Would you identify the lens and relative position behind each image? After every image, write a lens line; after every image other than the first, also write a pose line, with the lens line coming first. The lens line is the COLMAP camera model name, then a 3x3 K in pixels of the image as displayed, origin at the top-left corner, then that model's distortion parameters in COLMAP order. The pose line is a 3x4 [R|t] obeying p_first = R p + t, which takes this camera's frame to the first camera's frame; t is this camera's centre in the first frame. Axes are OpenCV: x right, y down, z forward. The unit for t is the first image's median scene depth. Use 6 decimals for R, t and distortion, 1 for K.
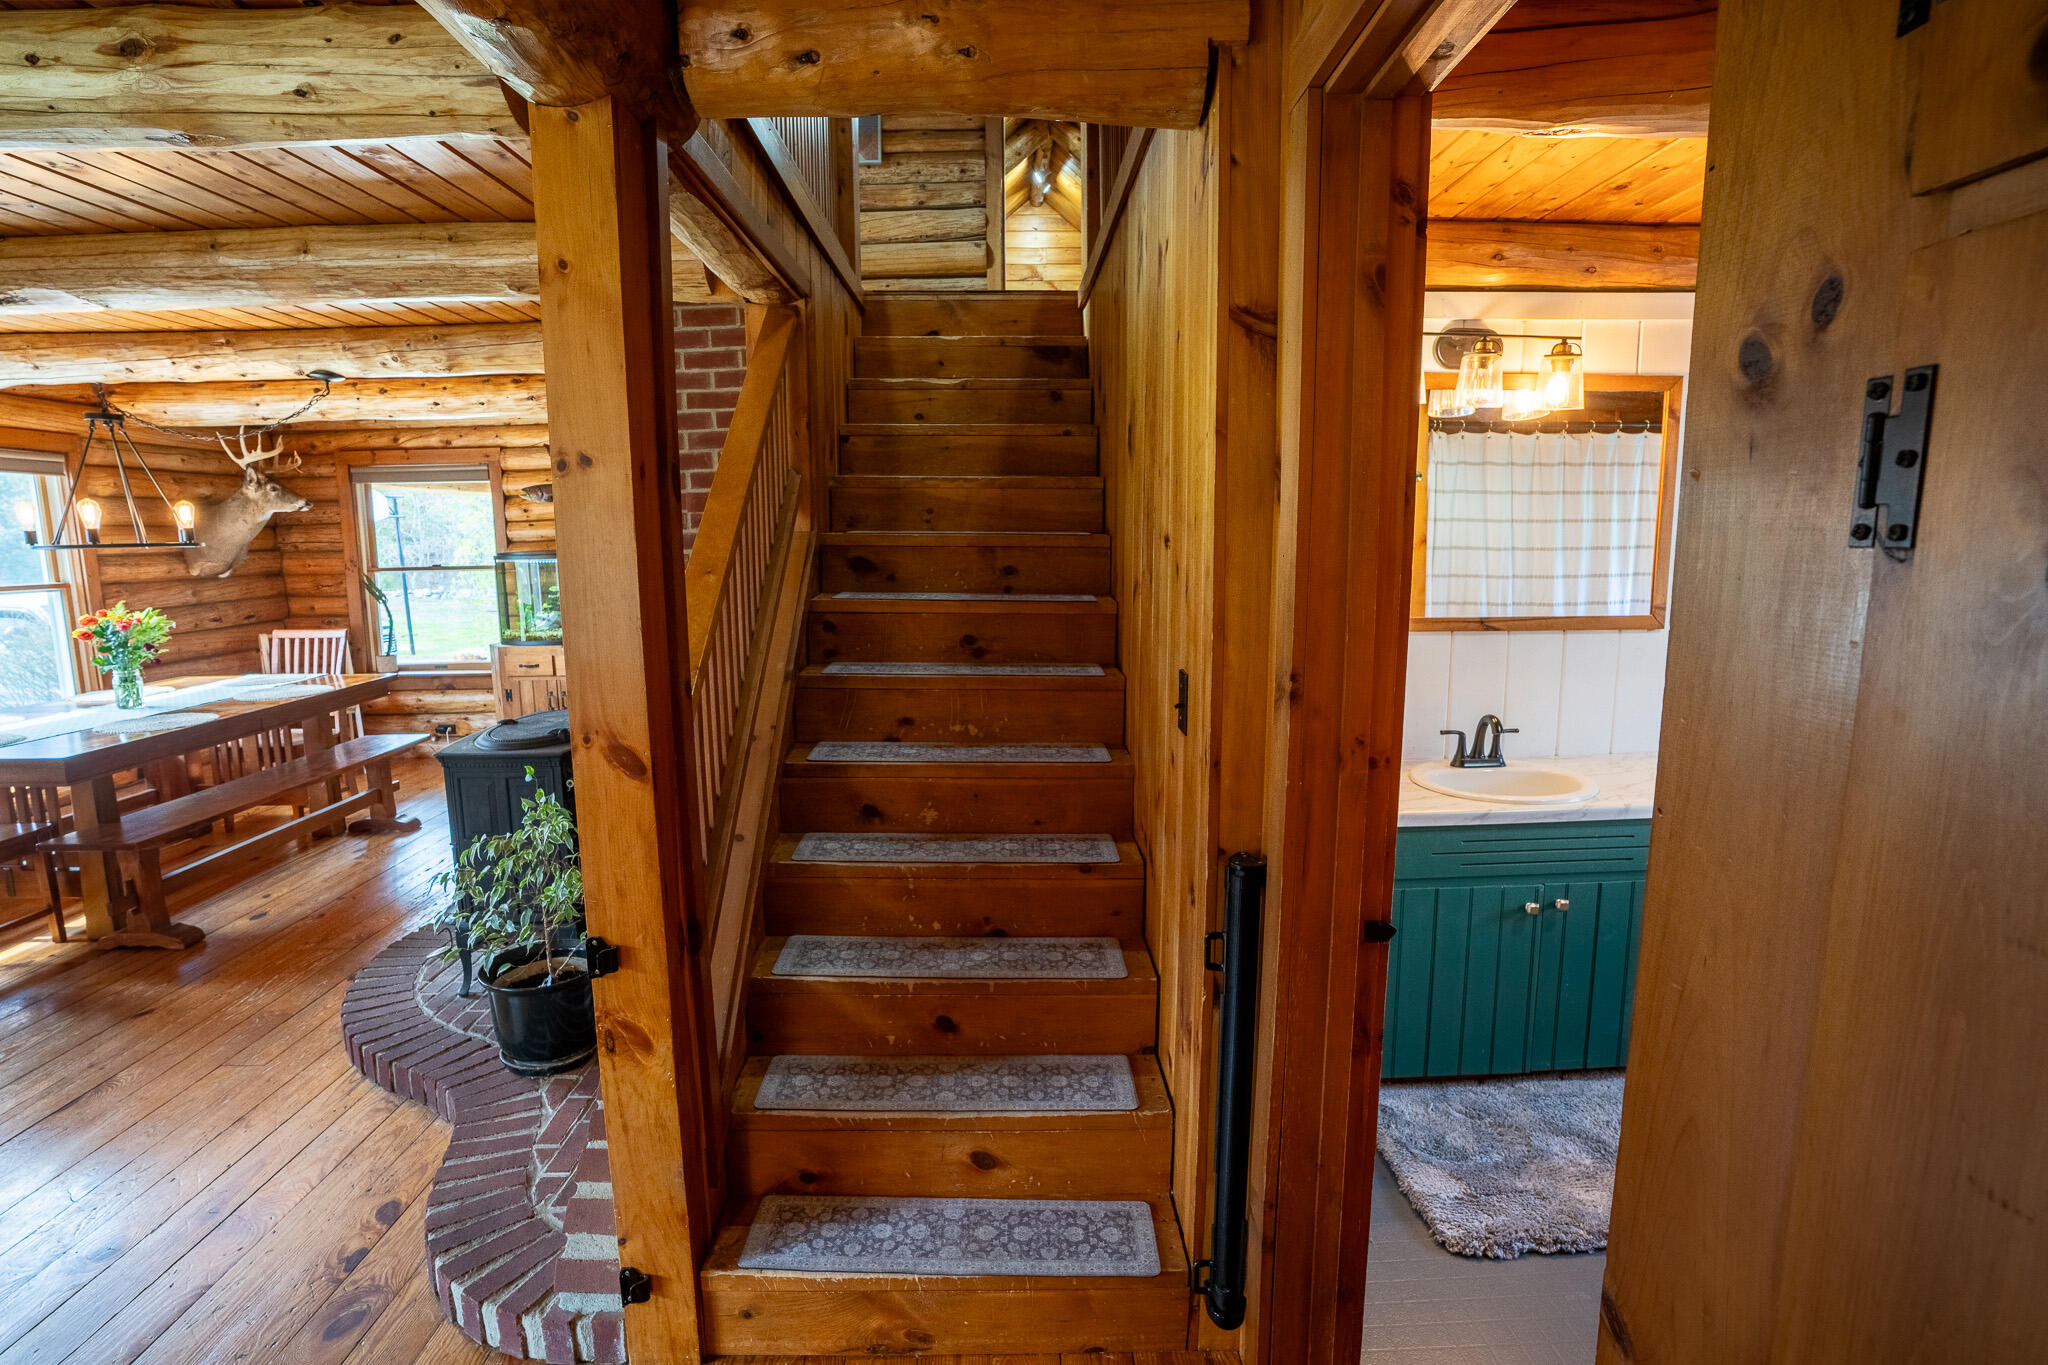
lens RADIAL K [[990.4, 0, 1020.8], [0, 990.4, 668.7], [0, 0, 1]] dist [-0.067338, 0.020336]
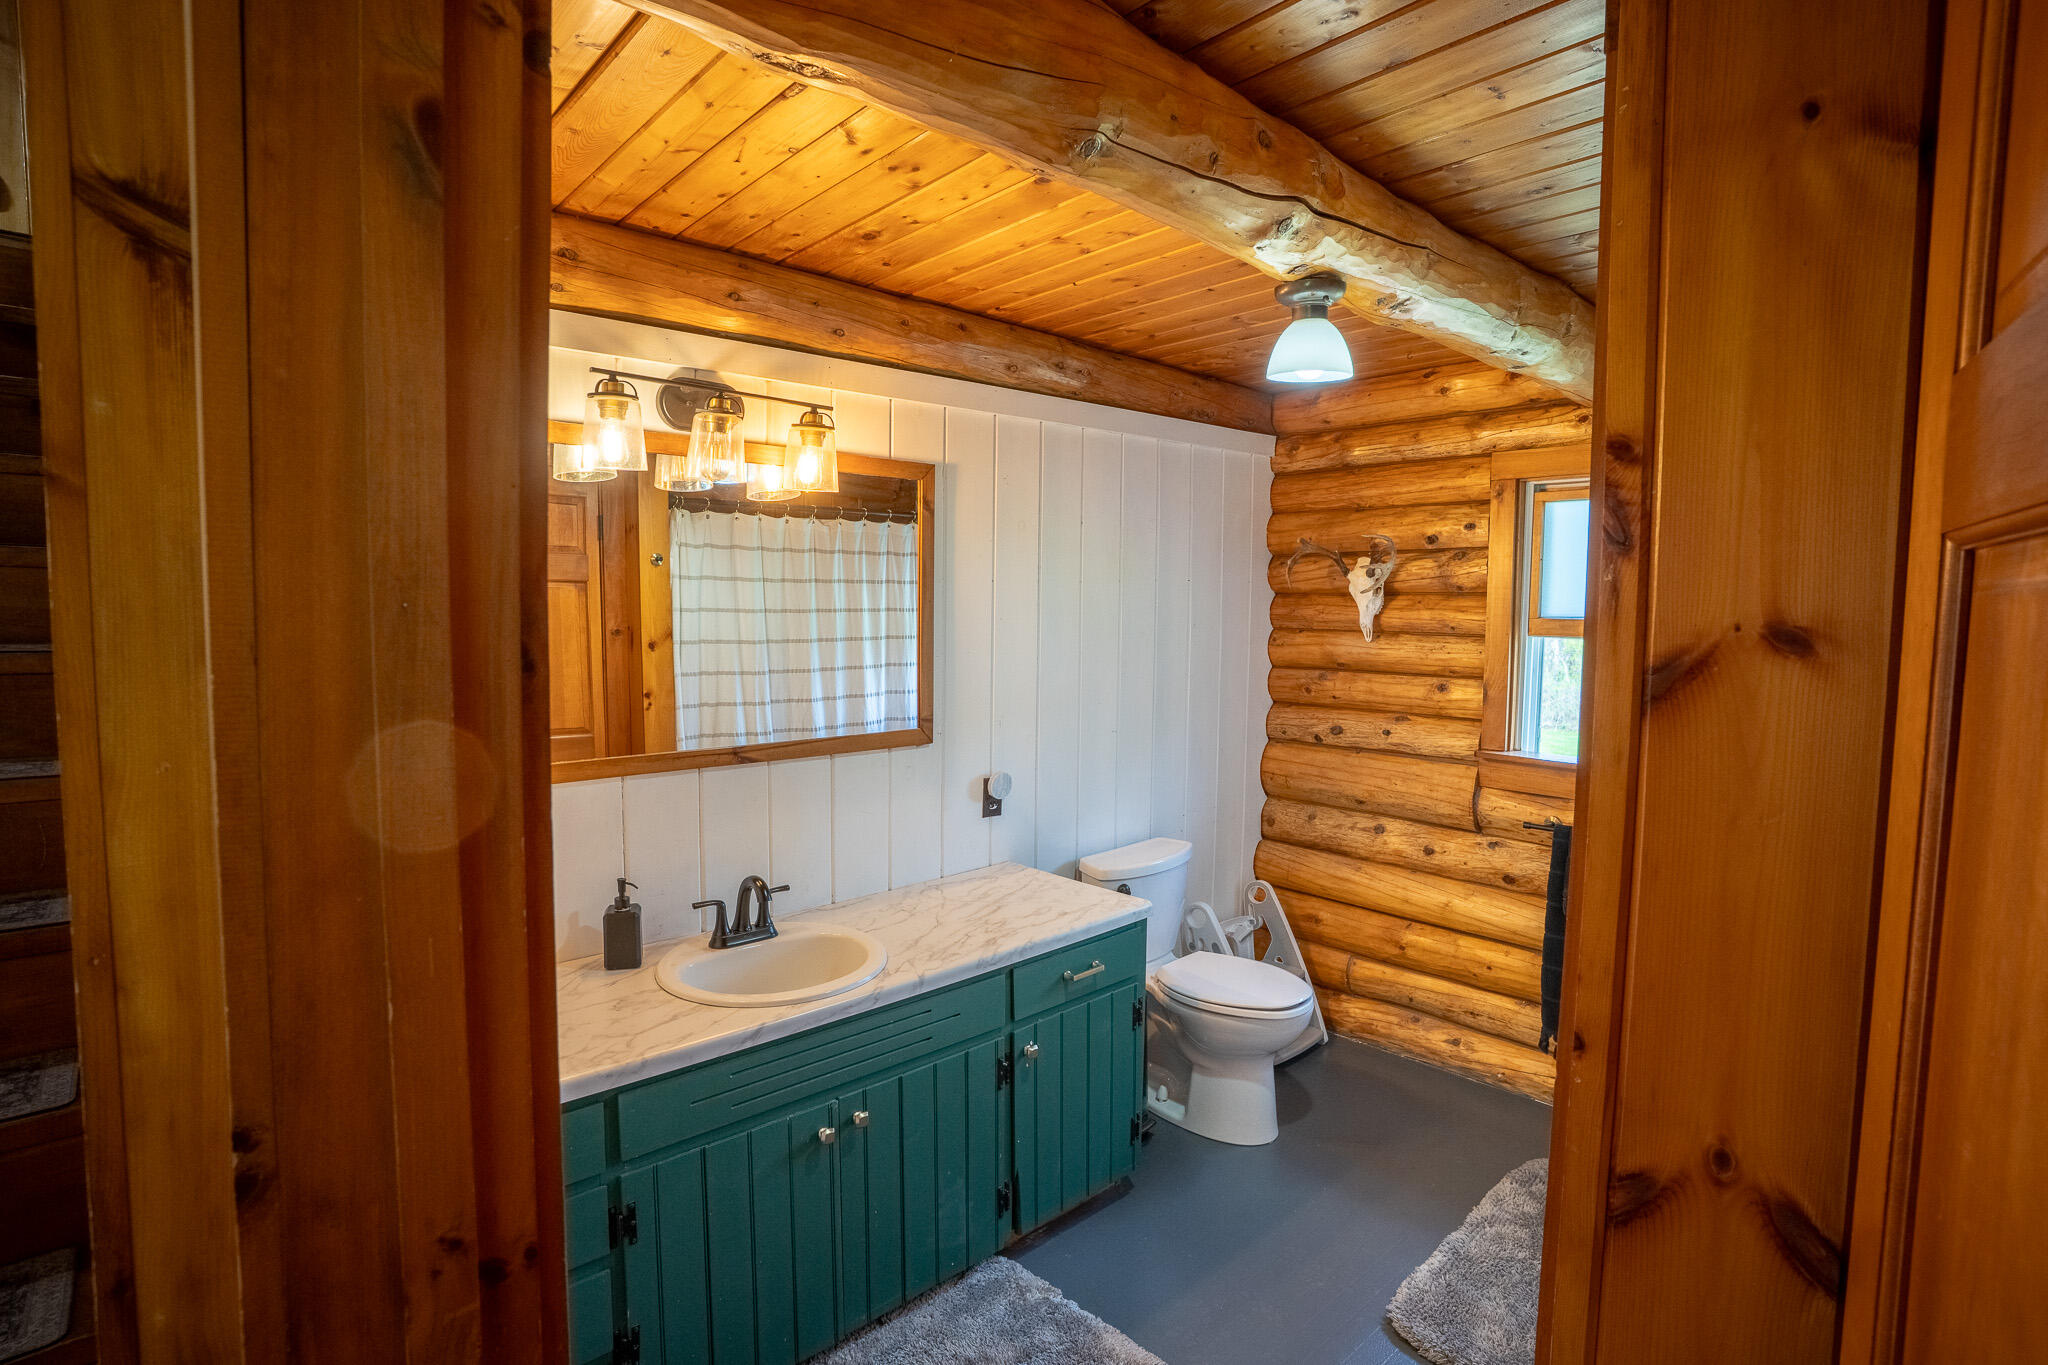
lens RADIAL K [[990.4, 0, 1016.6], [0, 990.4, 669.5], [0, 0, 1]] dist [-0.067338, 0.020336]
pose [[0.757784, -0.029459, 0.651841, 0.133978], [0.075771, 0.996195, -0.043064, -0.065763], [-0.648092, 0.082024, 0.757132, 0.258466]]
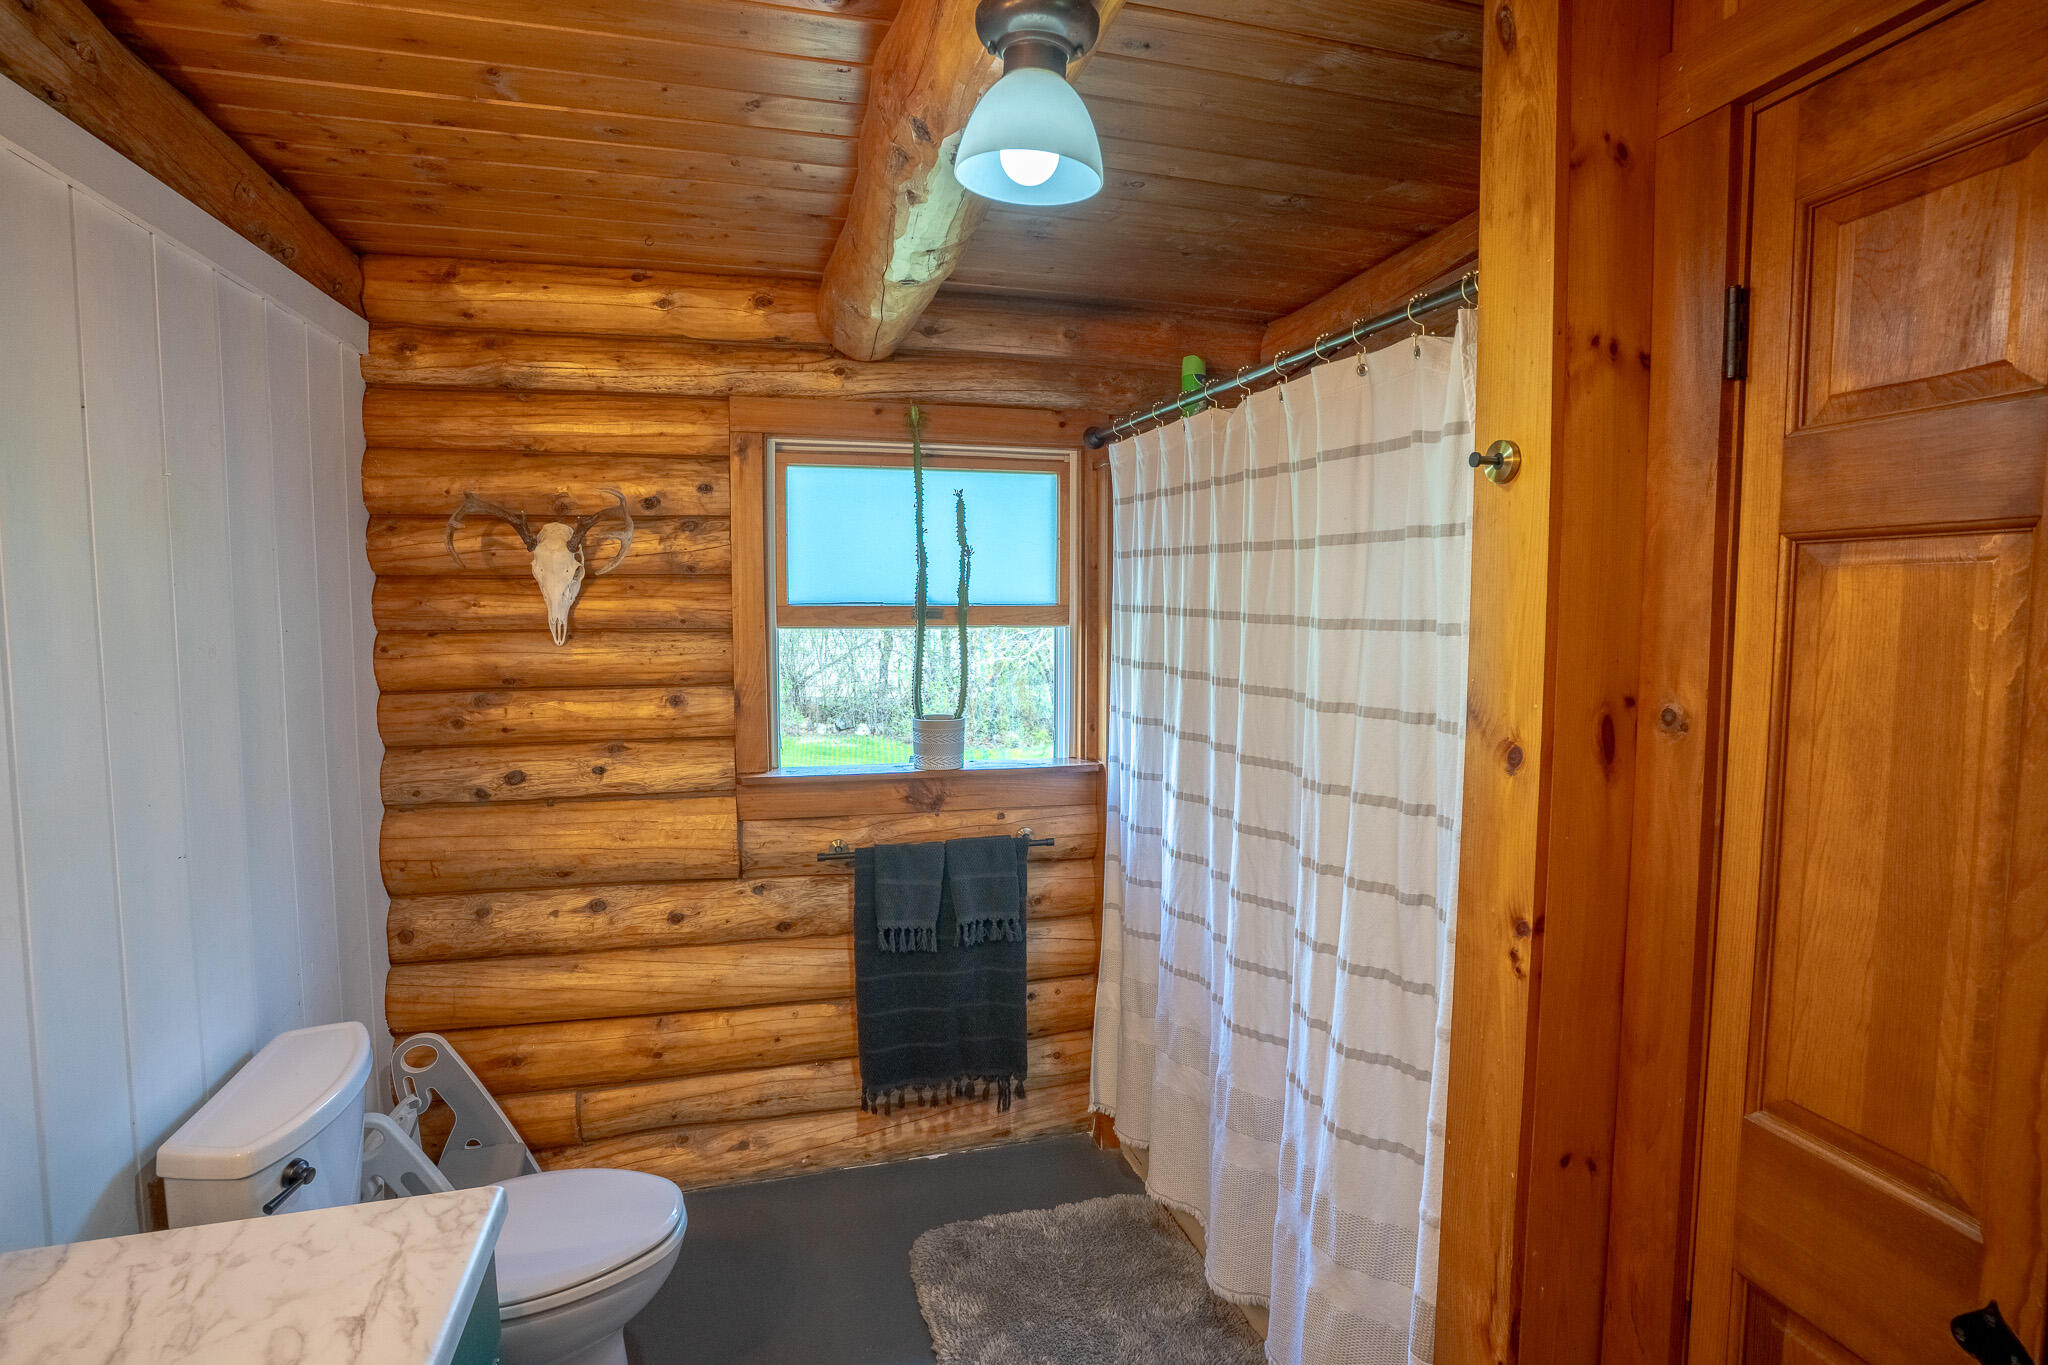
lens RADIAL K [[990.4, 0, 1002.4], [0, 990.4, 681.1], [0, 0, 1]] dist [-0.067338, 0.020336]
pose [[-0.230667, -0.064586, 0.970887, 0.386713], [0.137216, 0.985664, 0.098169, -0.128809], [-0.963309, 0.155866, -0.218498, 0.797531]]
